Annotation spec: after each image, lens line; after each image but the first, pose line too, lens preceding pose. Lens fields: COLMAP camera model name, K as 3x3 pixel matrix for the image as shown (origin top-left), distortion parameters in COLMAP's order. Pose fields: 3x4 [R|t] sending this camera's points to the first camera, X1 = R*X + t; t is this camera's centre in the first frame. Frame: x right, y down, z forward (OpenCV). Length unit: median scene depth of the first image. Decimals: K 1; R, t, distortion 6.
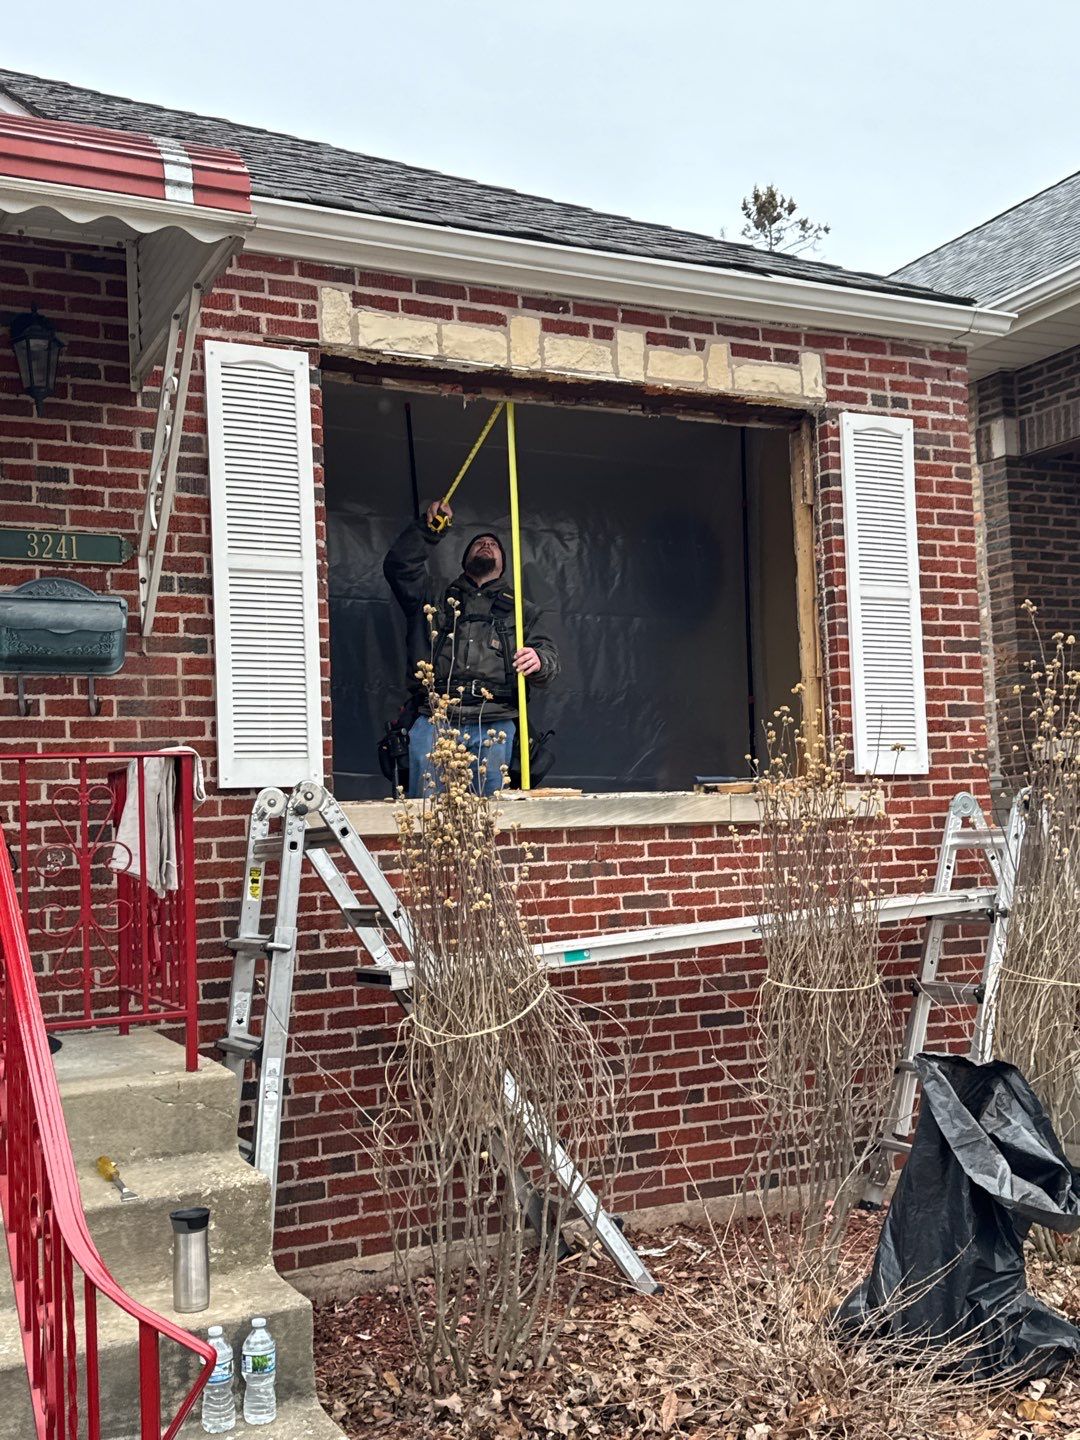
lens RADIAL K [[1519.9, 0, 541.3], [0, 1519.9, 735.4], [0, 0, 1]] dist [0.132955, -0.005805]
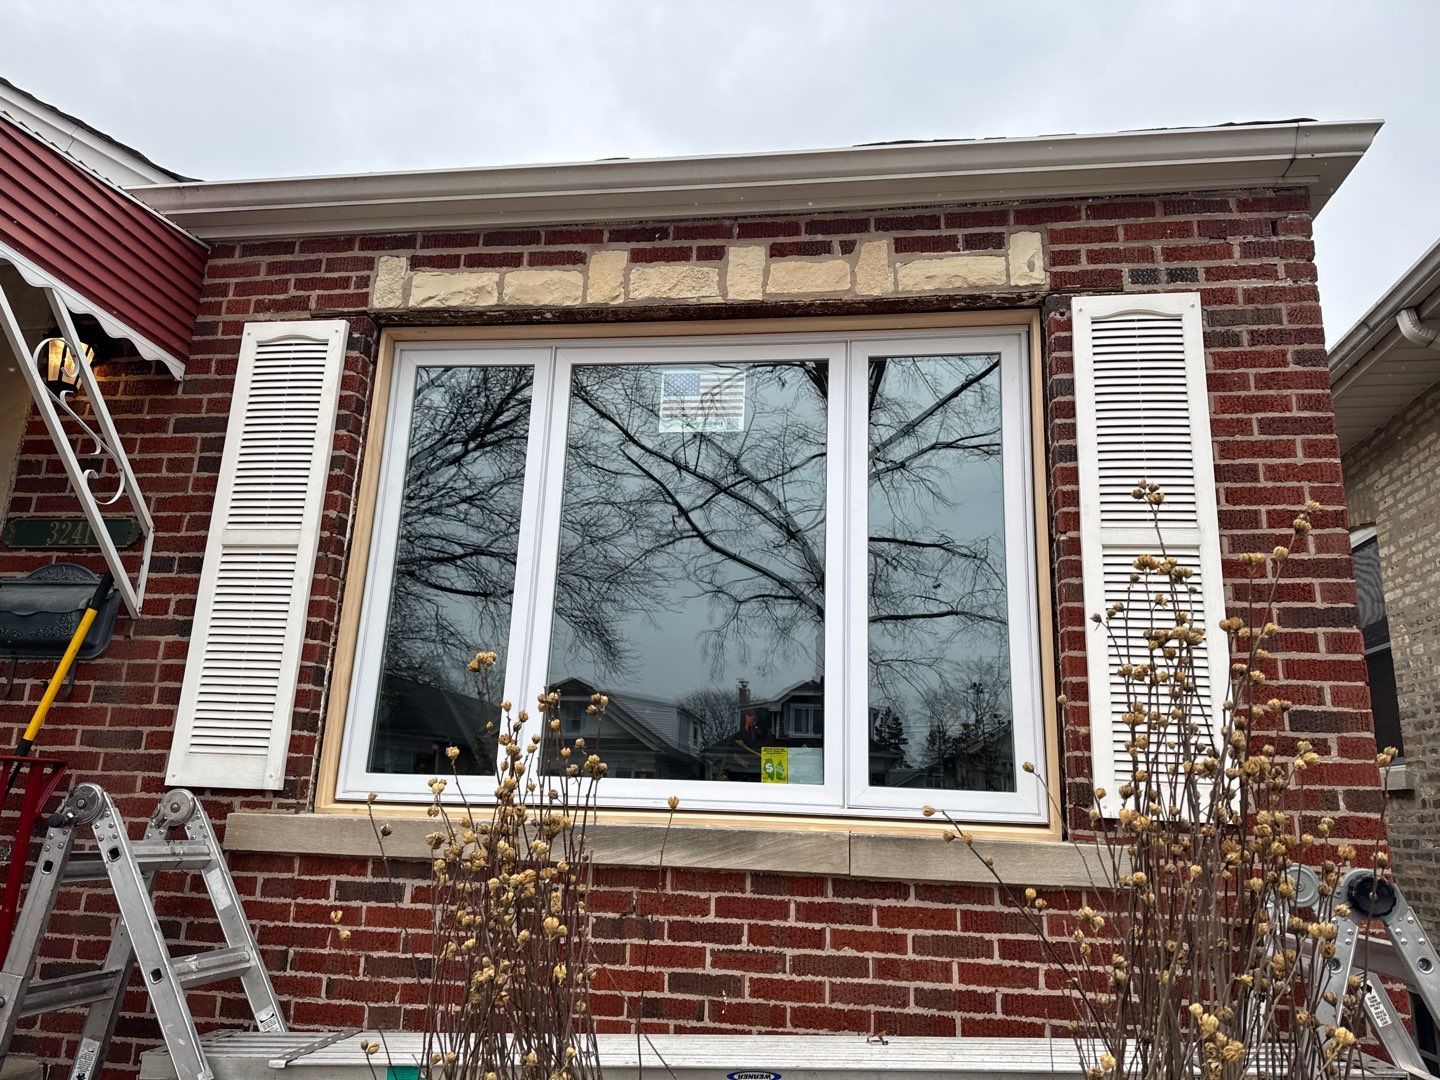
lens RADIAL K [[1003.4, 0, 727.9], [0, 1003.4, 545.5], [0, 0, 1]] dist [0.099192, -0.149148]
pose [[0.824082, -0.075739, -0.561384, 0.350916], [-0.029611, 0.983907, -0.176212, -0.007293], [0.565696, 0.161837, 0.808577, 0.589820]]
